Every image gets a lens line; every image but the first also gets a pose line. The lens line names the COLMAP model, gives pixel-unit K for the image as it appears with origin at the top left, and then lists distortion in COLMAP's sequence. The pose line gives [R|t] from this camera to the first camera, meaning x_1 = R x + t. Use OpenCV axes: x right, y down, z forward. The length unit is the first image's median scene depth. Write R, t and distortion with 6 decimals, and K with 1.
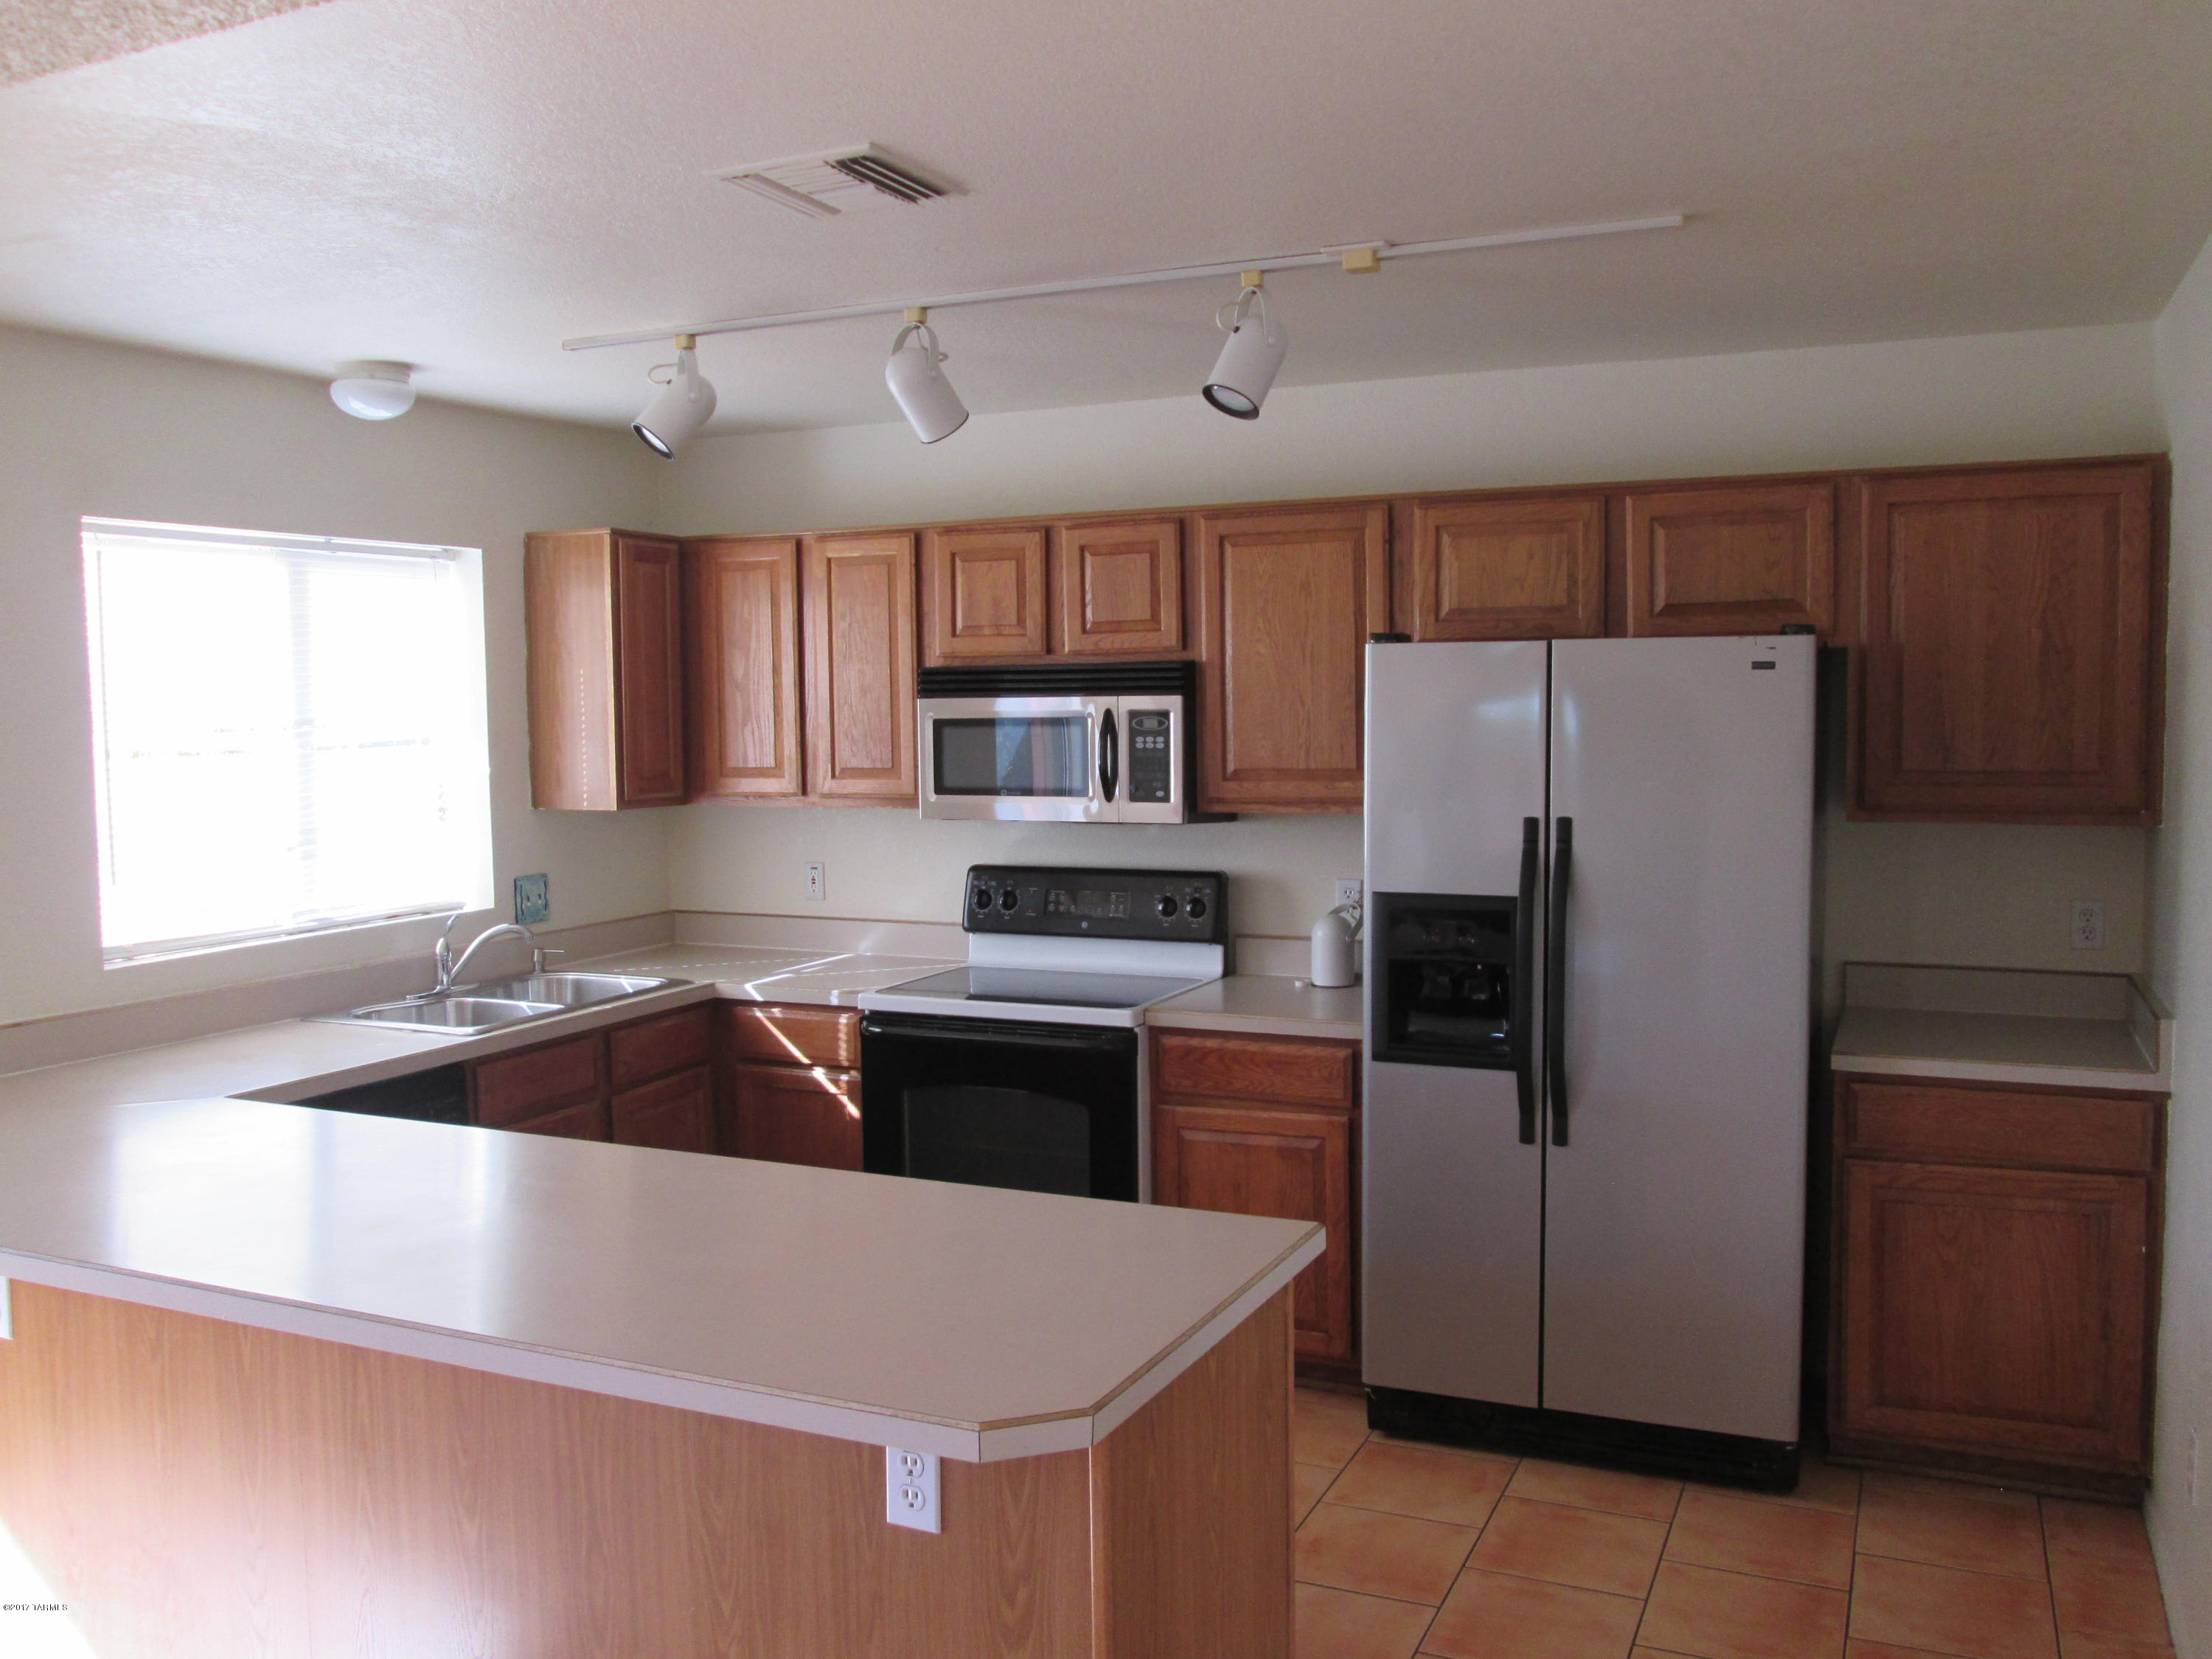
lens RADIAL K [[1825.9, 0, 1115.4], [0, 1825.9, 828.8], [0, 0, 1]] dist [-0.052667, 0.015876]
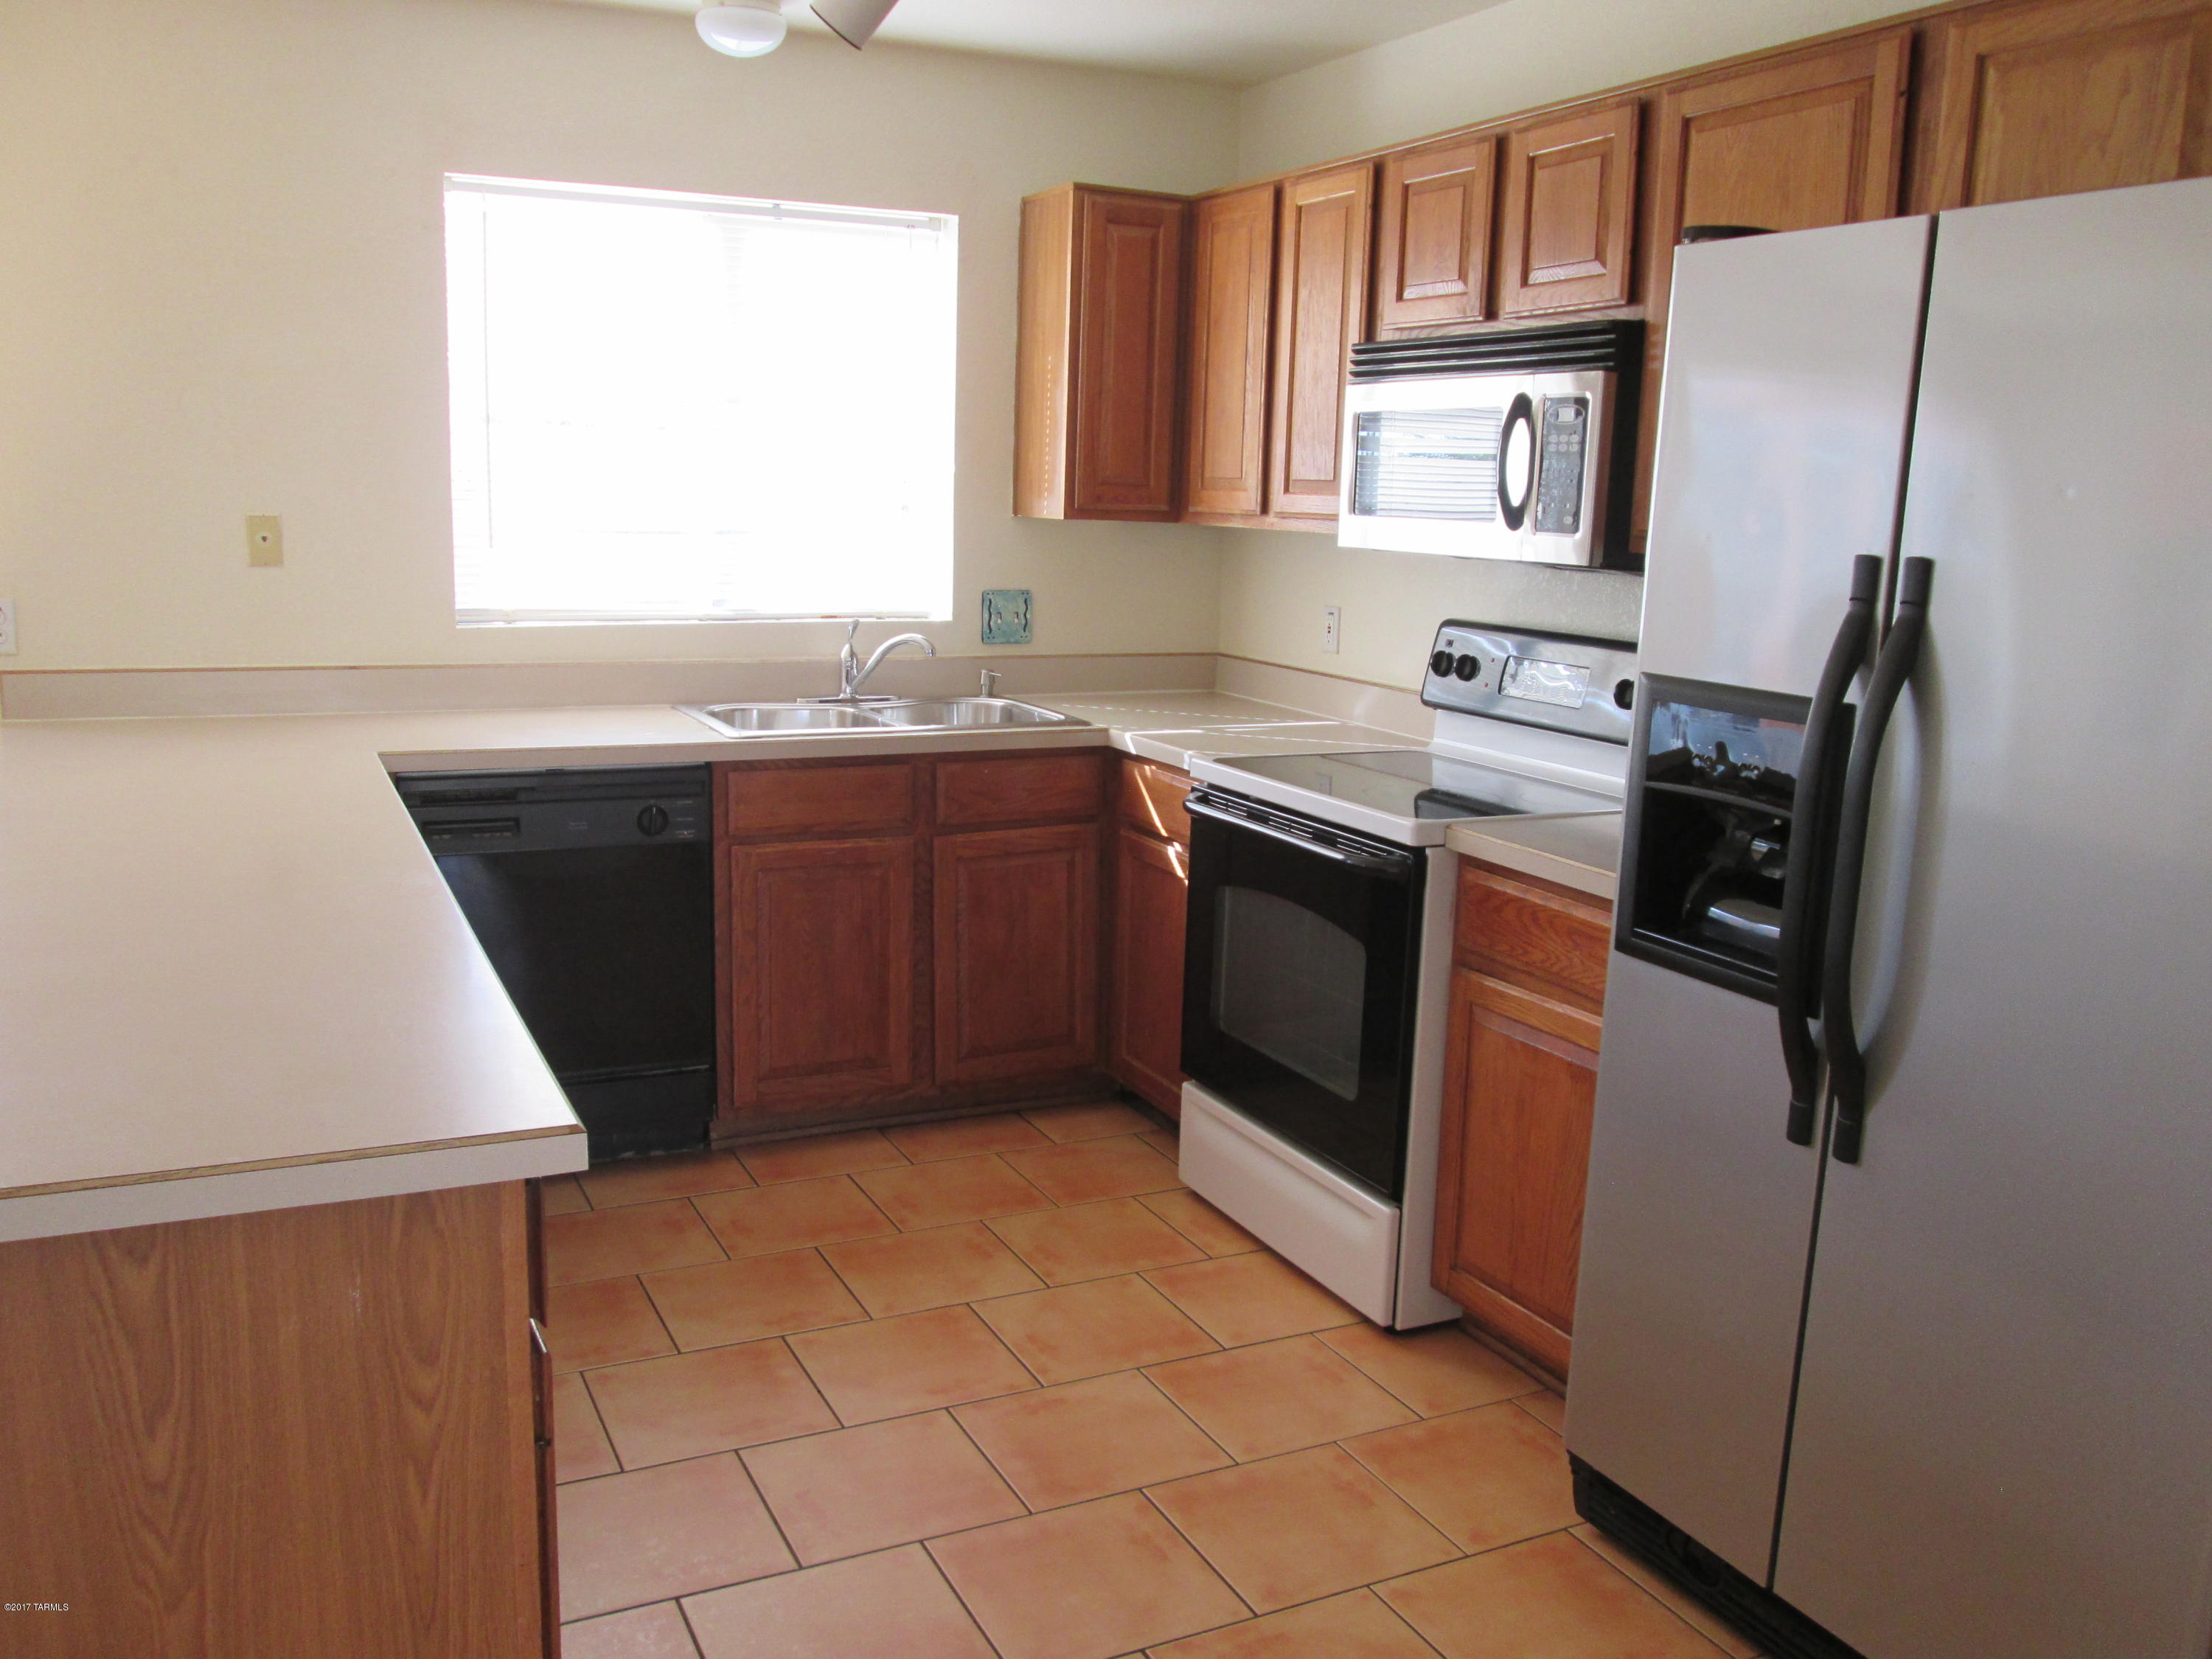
lens RADIAL K [[1825.9, 0, 1101.7], [0, 1825.9, 829.2], [0, 0, 1]] dist [-0.052667, 0.015876]
pose [[0.773345, 0.151179, -0.615696, 0.323302], [-0.082243, 0.986869, 0.139016, 0.014520], [0.628628, -0.056871, 0.775624, 0.362418]]
